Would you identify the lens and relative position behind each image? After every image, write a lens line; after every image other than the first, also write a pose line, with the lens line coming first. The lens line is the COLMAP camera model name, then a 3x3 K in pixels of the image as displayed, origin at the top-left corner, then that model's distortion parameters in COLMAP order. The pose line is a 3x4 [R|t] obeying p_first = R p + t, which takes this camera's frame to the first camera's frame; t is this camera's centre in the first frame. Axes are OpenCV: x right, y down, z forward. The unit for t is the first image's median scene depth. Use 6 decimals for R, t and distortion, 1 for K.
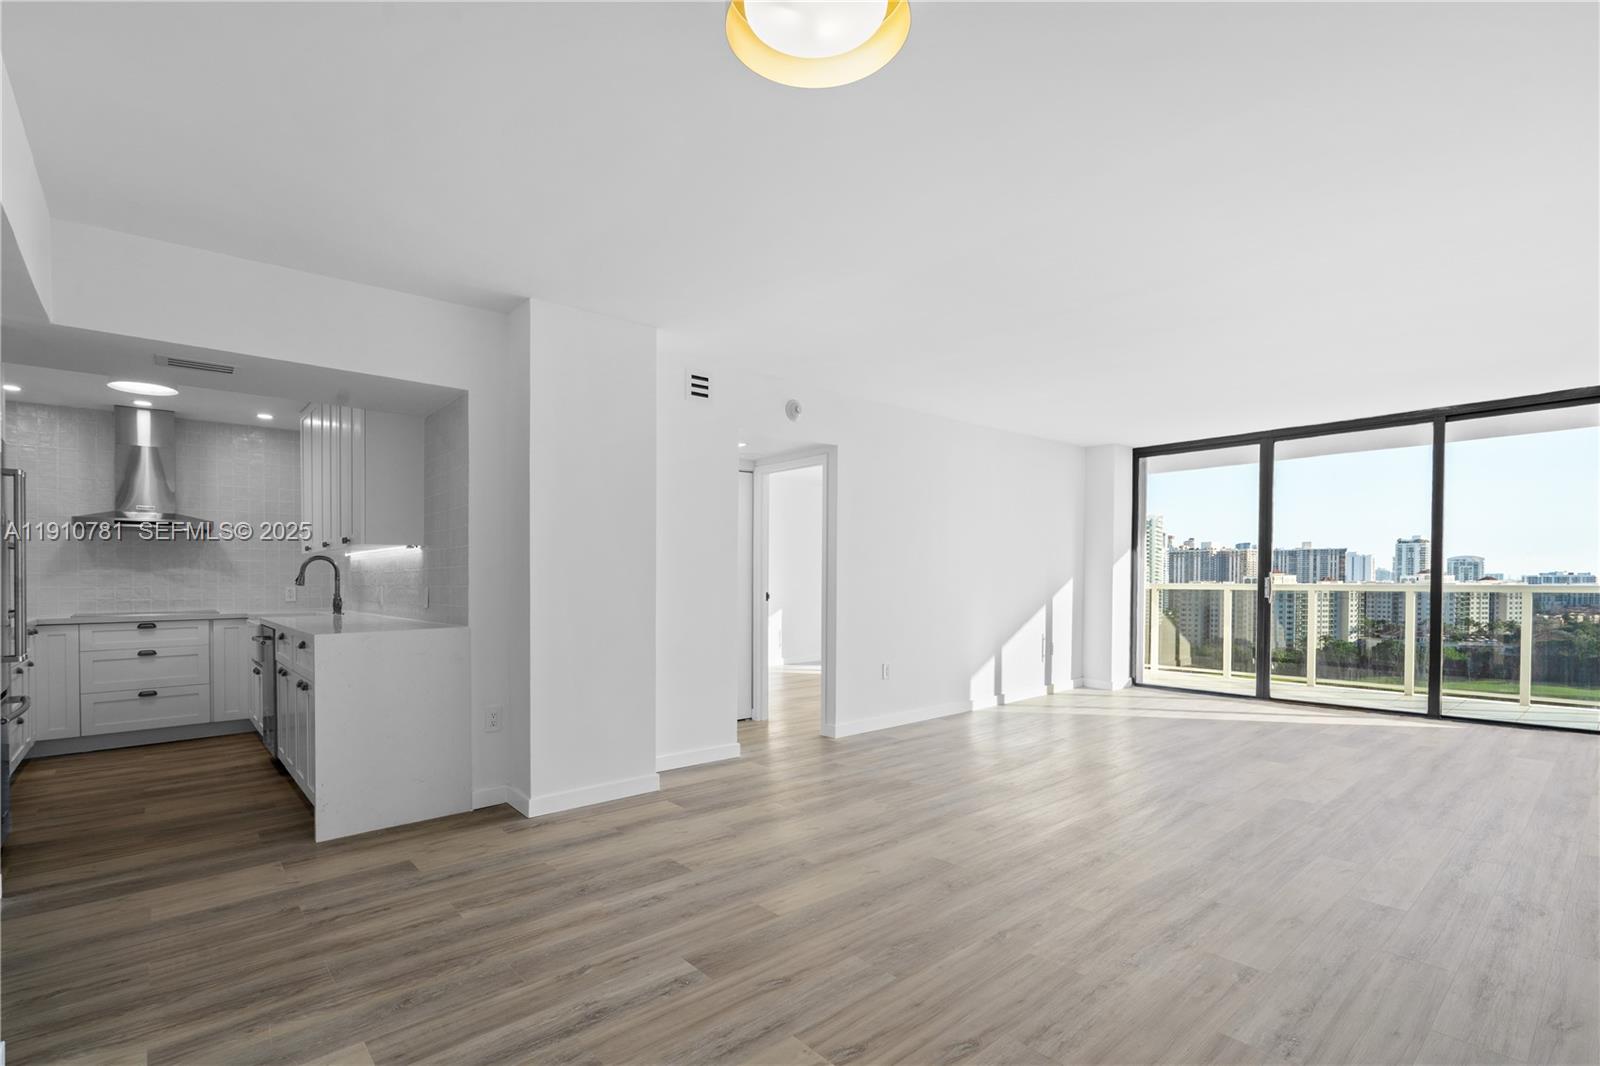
lens RADIAL K [[749.6, 0, 799.8], [0, 749.6, 584.6], [0, 0, 1]] dist [-0.002295, -0.000237]
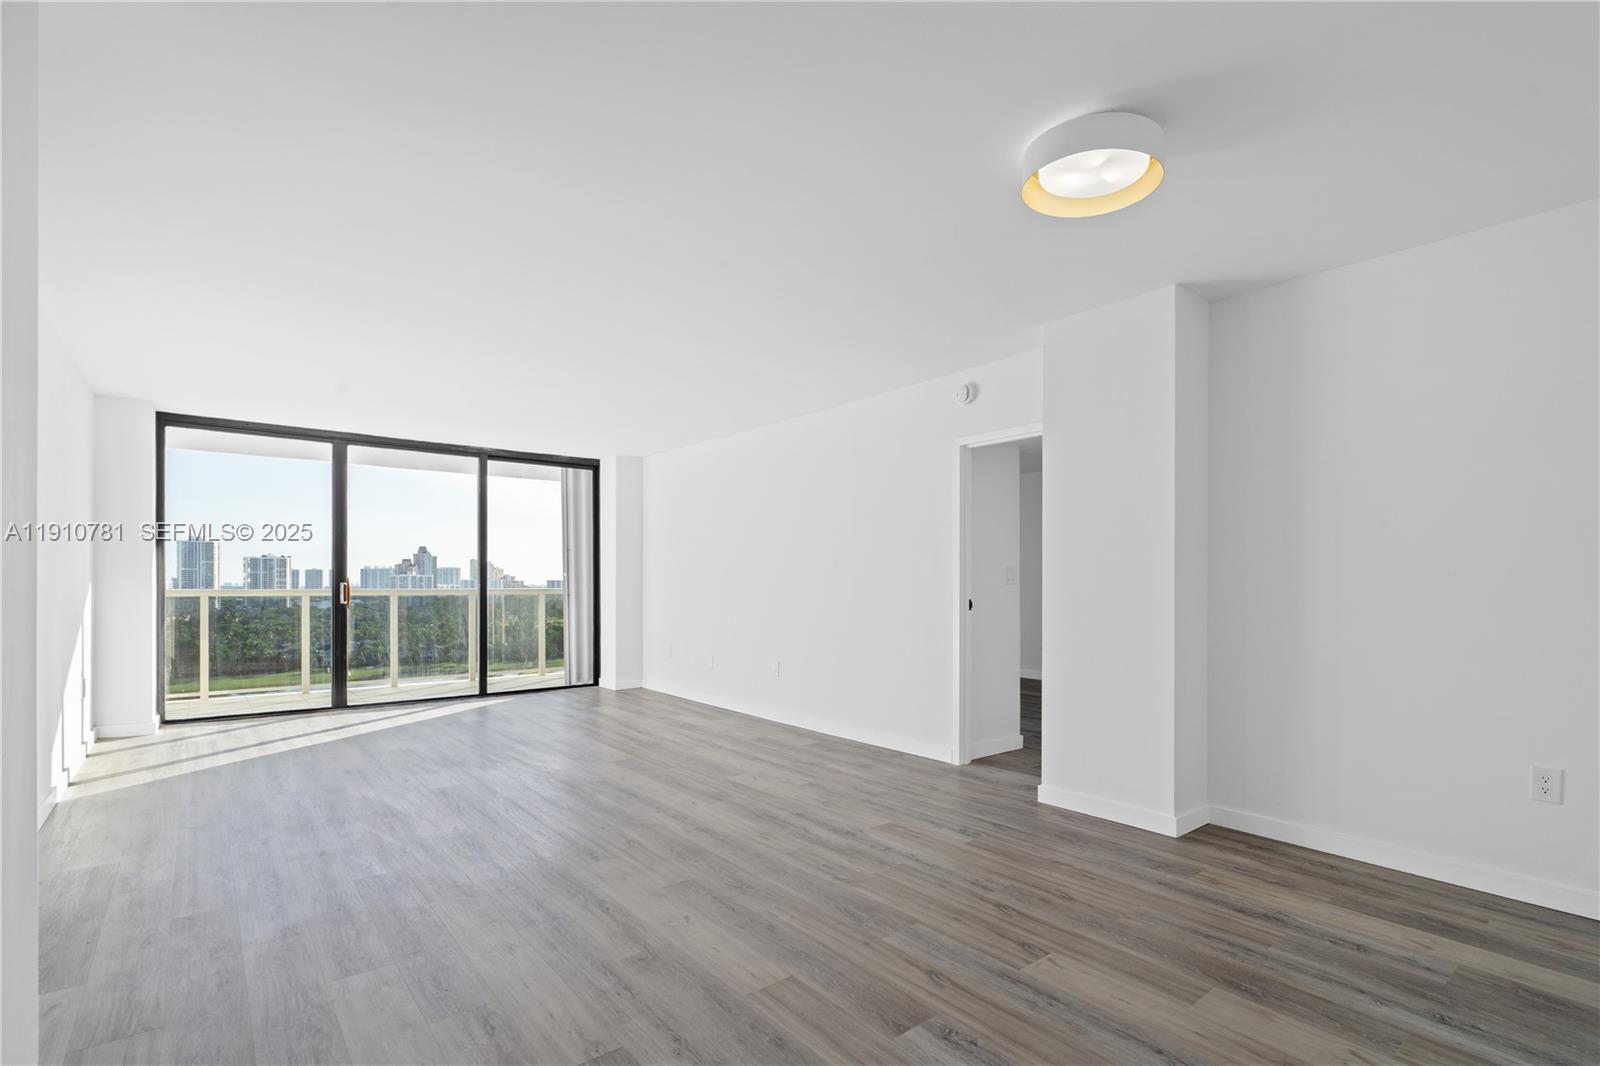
lens RADIAL K [[745.2, 0, 825.7], [0, 745.2, 579.8], [0, 0, 1]] dist [0.001890, 0.000256]
pose [[0.030057, 0.007220, 0.999522, -0.640376], [0.006523, 0.999951, -0.007420, -0.003370], [-0.999527, 0.006743, 0.030009, 0.676983]]
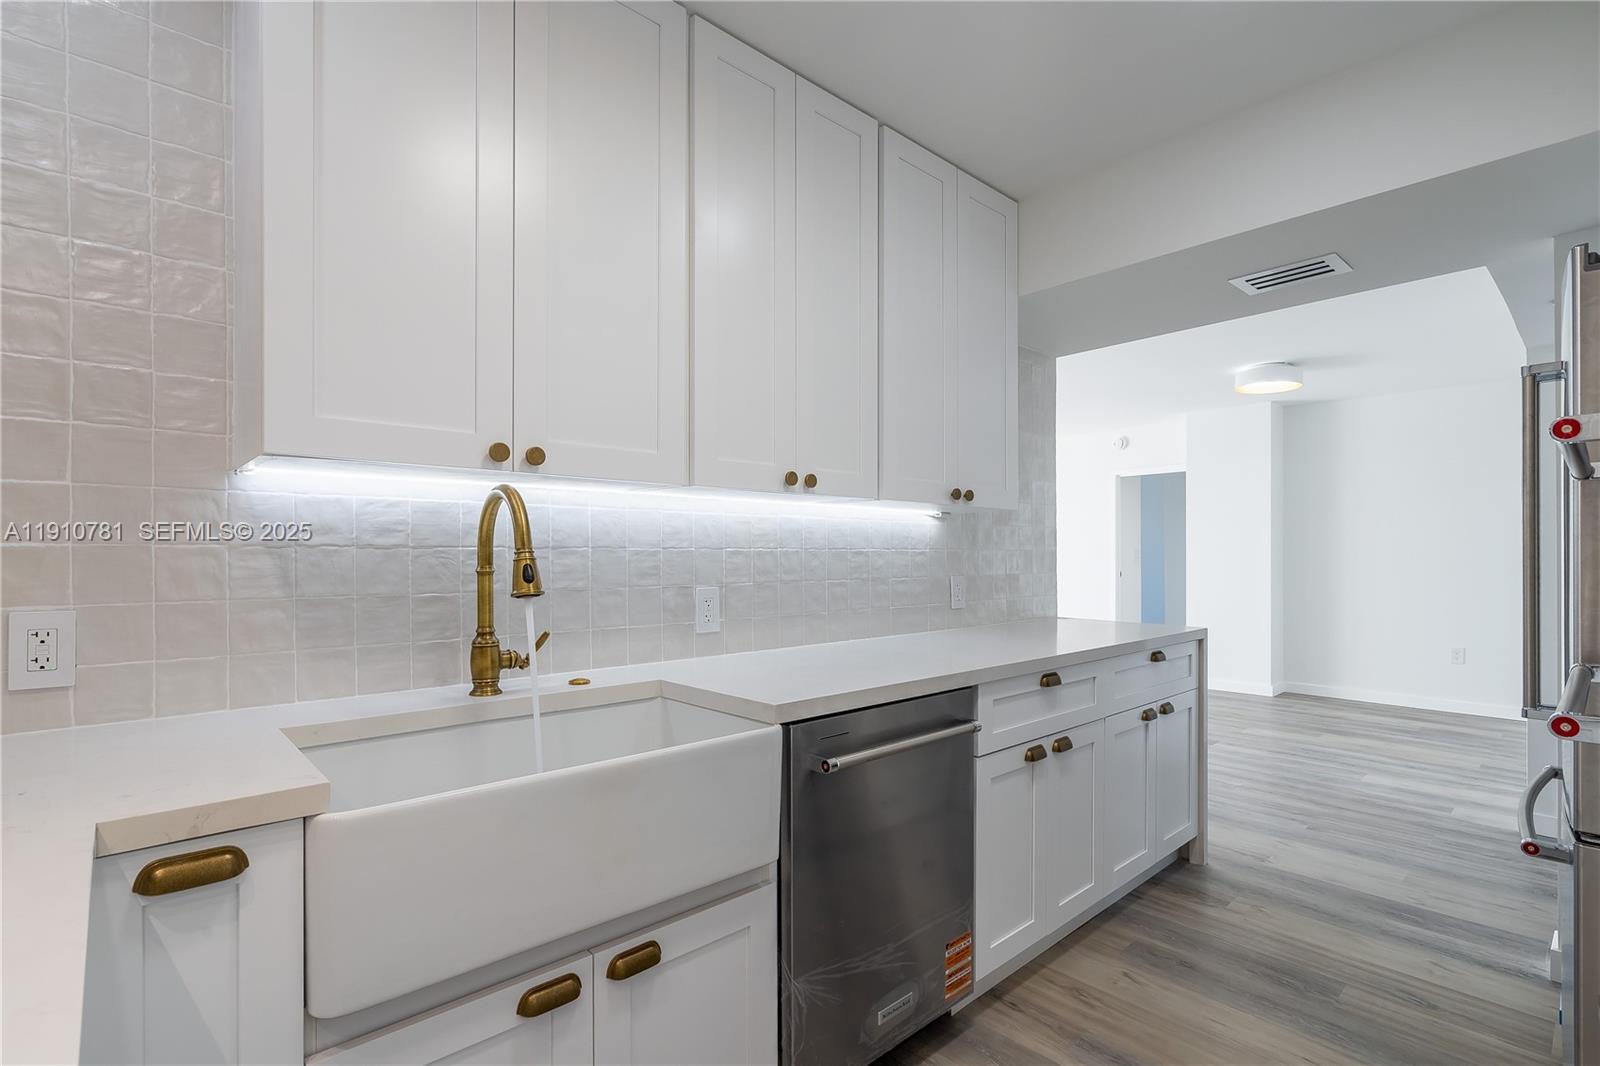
lens RADIAL K [[741.0, 0, 829.5], [0, 741.0, 563.1], [0, 0, 1]] dist [-0.002907, -0.000223]
pose [[-0.035094, -0.004424, 0.999374, -1.397677], [0.006621, 0.999967, 0.004659, -0.014745], [-0.999362, 0.006780, -0.035064, 1.371086]]
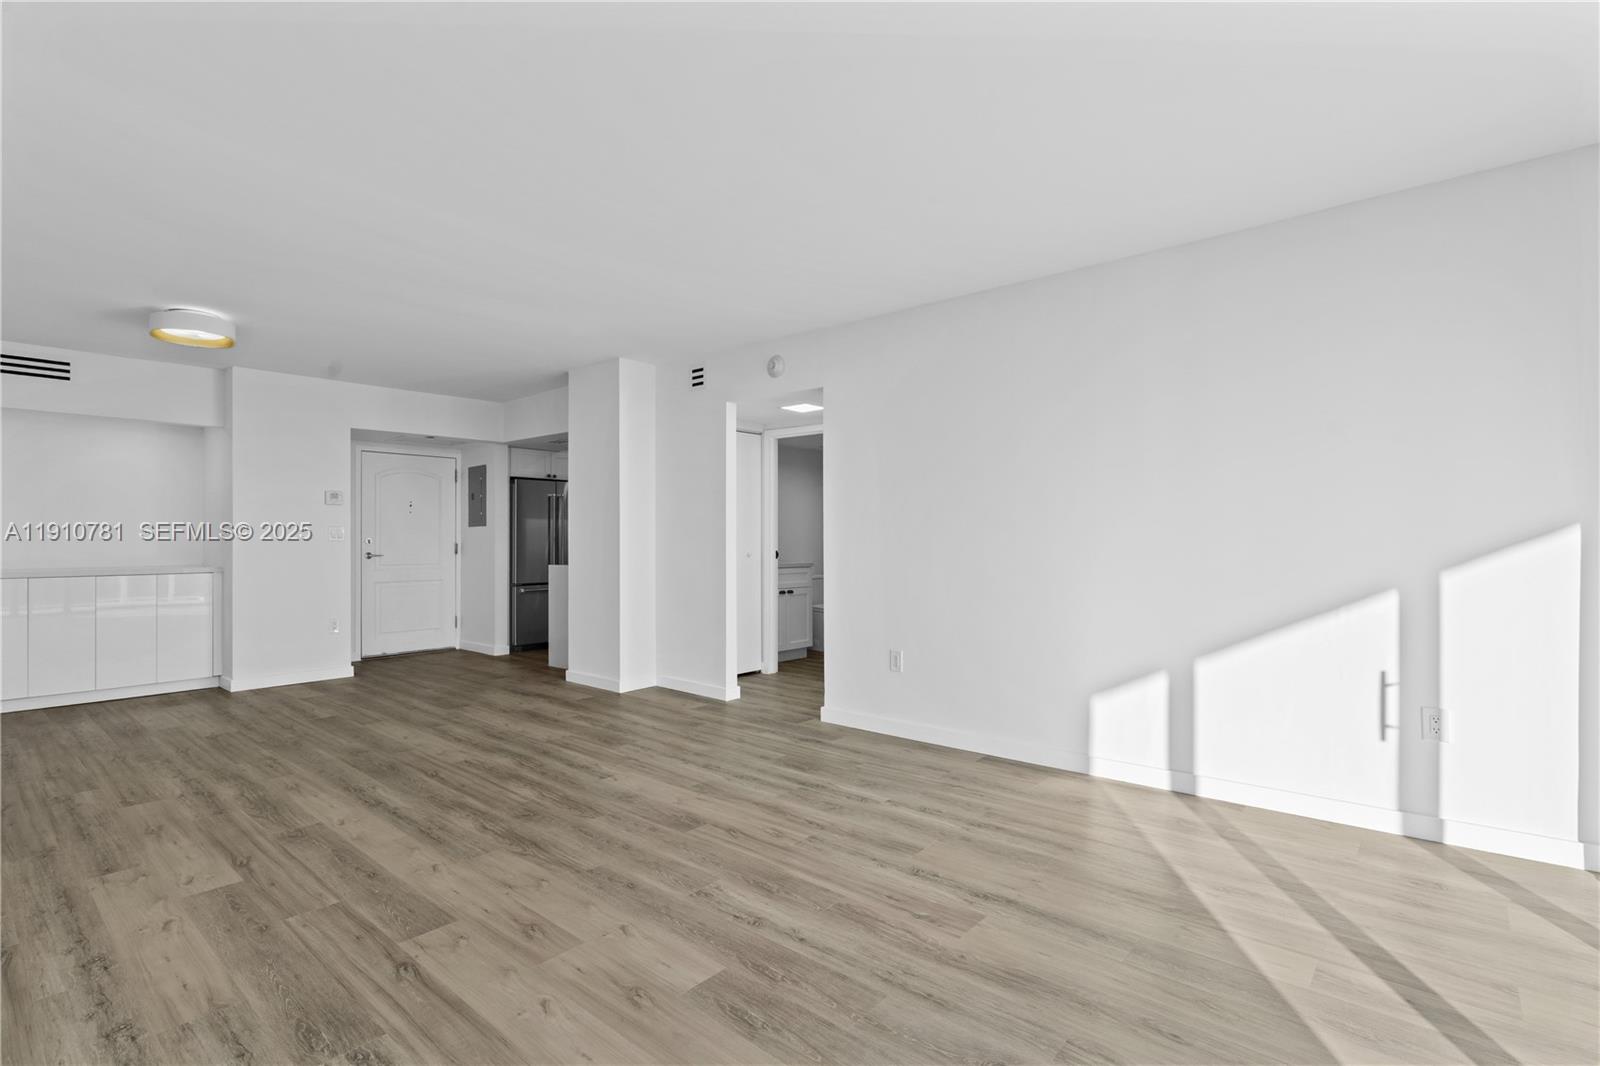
lens RADIAL K [[764.1, 0, 808.5], [0, 764.1, 536.4], [0, 0, 1]] dist [0.000610, 0.000304]
pose [[0.127047, 0.002327, -0.991894, 1.415651], [-0.004191, 0.999990, 0.001809, -0.017025], [0.991888, 0.003927, 0.127056, 1.332662]]
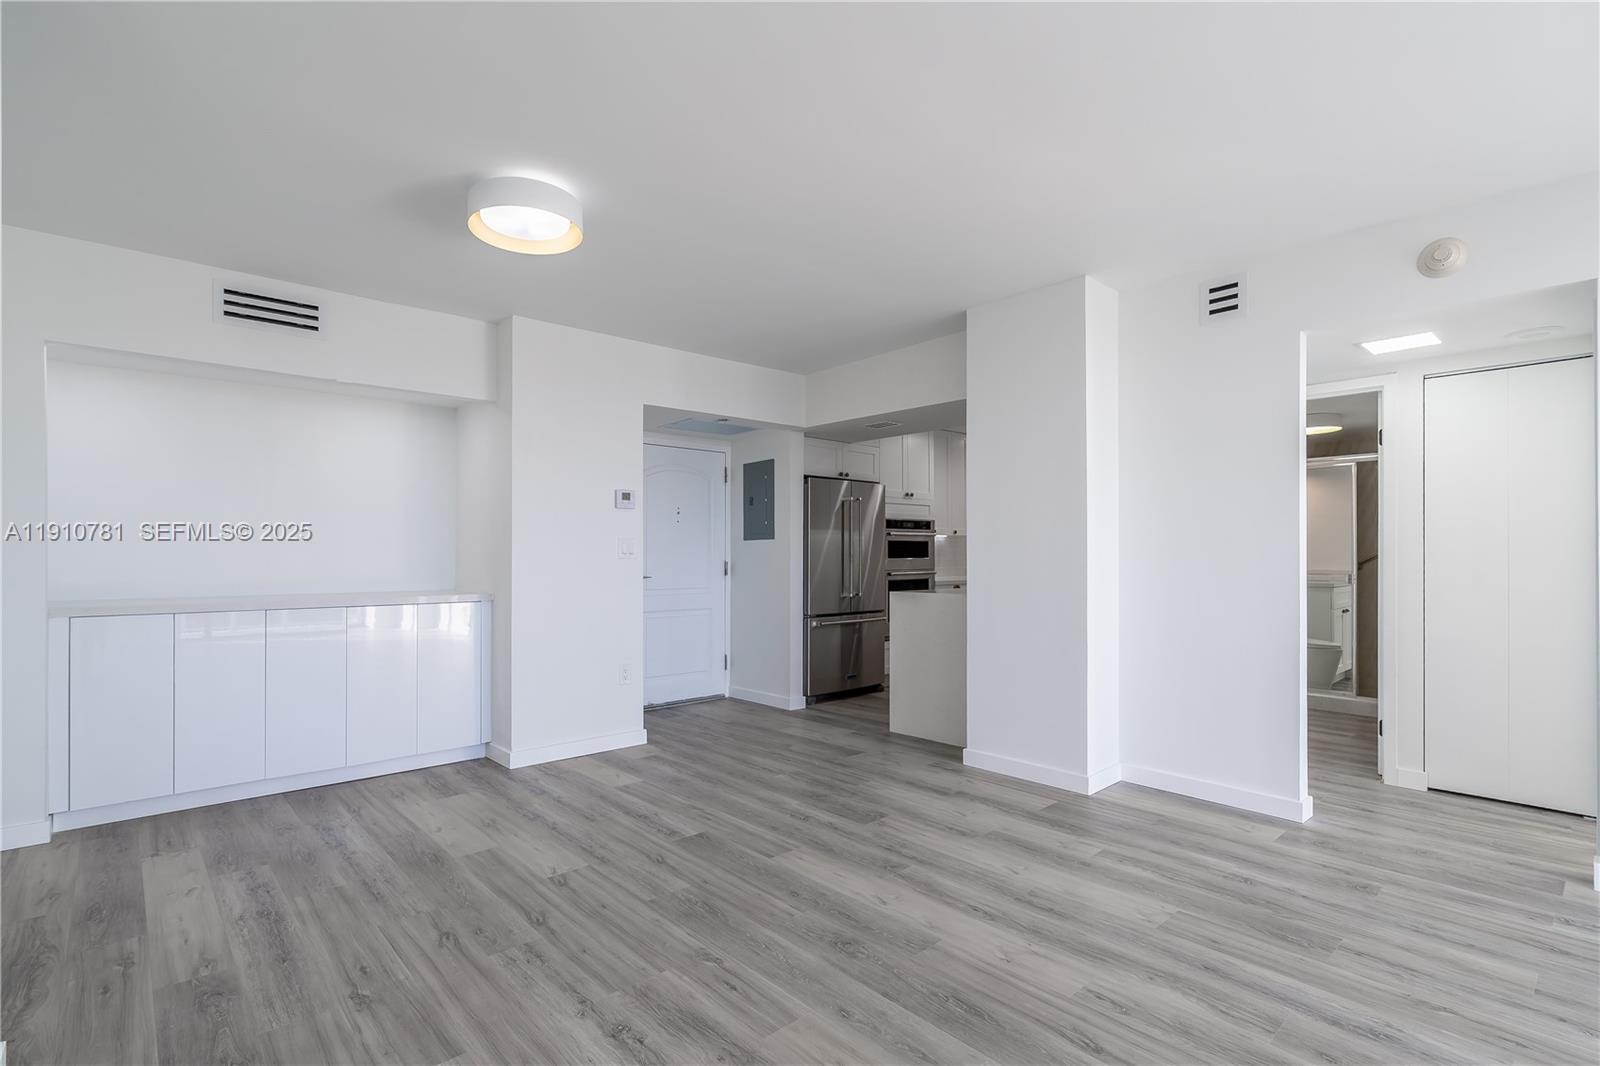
lens RADIAL K [[758.3, 0, 800.1], [0, 758.3, 550.4], [0, 0, 1]] dist [-0.002669, 0.001027]
pose [[0.004968, -0.002773, -0.999984, 0.800114], [-0.005138, 0.999983, -0.002799, -0.009580], [0.999974, 0.005152, 0.004954, 0.752220]]
